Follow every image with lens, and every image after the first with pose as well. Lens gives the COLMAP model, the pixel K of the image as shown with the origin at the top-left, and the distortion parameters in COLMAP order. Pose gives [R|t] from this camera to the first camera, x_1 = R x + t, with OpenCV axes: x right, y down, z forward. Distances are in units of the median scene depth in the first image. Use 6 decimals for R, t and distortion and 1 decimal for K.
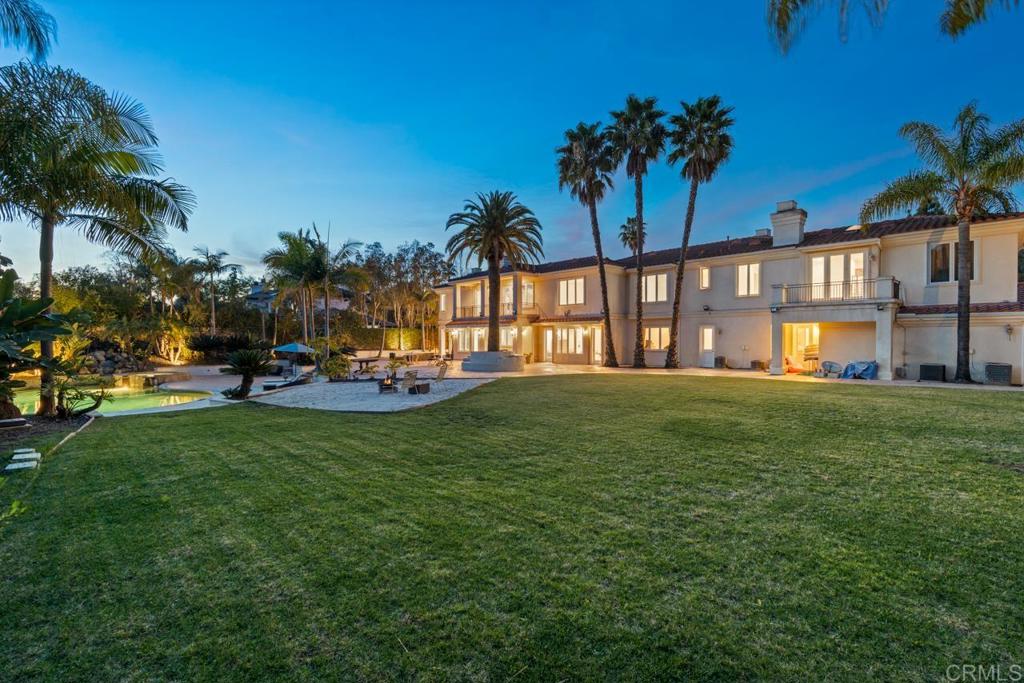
lens RADIAL K [[456.4, 0, 512.0], [0, 456.4, 341.5], [0, 0, 1]] dist [-0.003801, -0.000185]
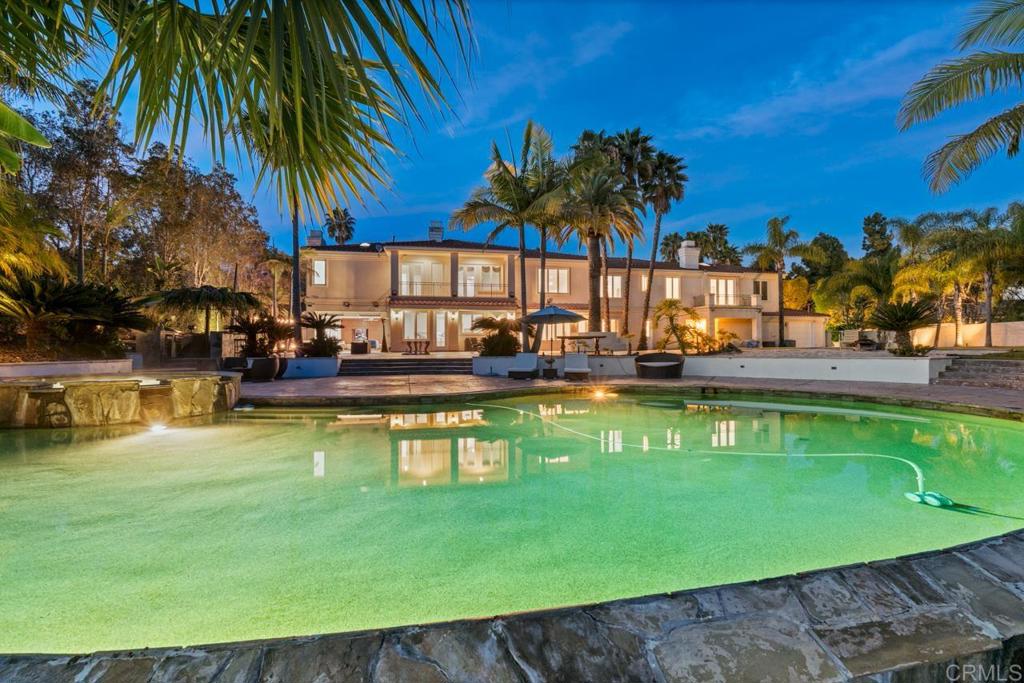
lens RADIAL K [[455.8, 0, 512.0], [0, 455.8, 341.5], [0, 0, 1]] dist [-0.002001, -0.000326]
pose [[0.515383, 0.013458, 0.856854, -0.874330], [0.012456, 0.999653, -0.023193, 0.055487], [-0.856869, 0.022626, 0.515037, 0.607747]]
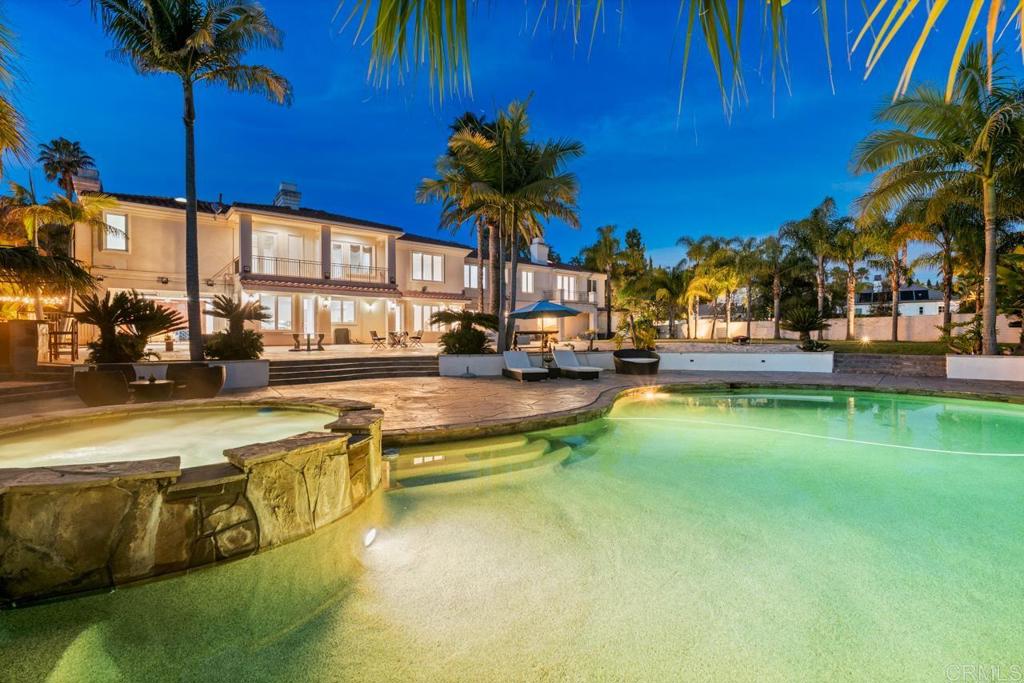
lens RADIAL K [[456.4, 0, 512.0], [0, 456.4, 341.5], [0, 0, 1]] dist [-0.003801, -0.000185]
pose [[0.062669, -0.011955, 0.997963, -0.894001], [0.012239, 0.999862, 0.011209, 0.041533], [-0.997959, 0.011511, 0.062807, 0.840117]]
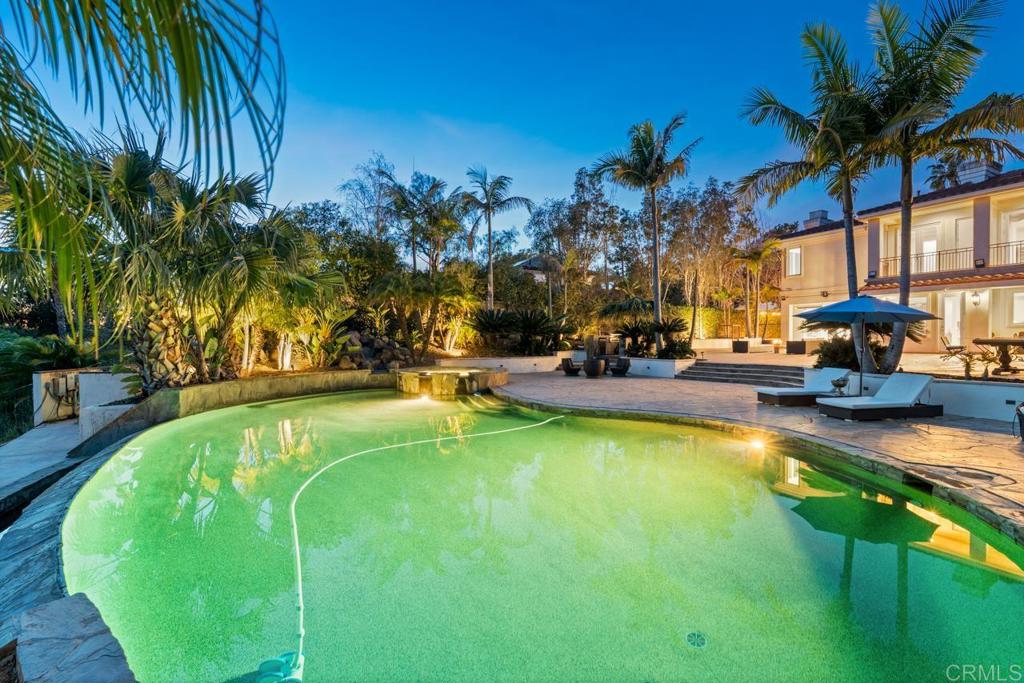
lens RADIAL K [[456.4, 0, 512.0], [0, 456.4, 341.5], [0, 0, 1]] dist [-0.003801, -0.000185]
pose [[0.970255, 0.000046, -0.242085, -0.561155], [-0.000379, 0.999999, -0.001326, 0.035663], [0.242084, 0.001378, 0.970254, 0.461401]]
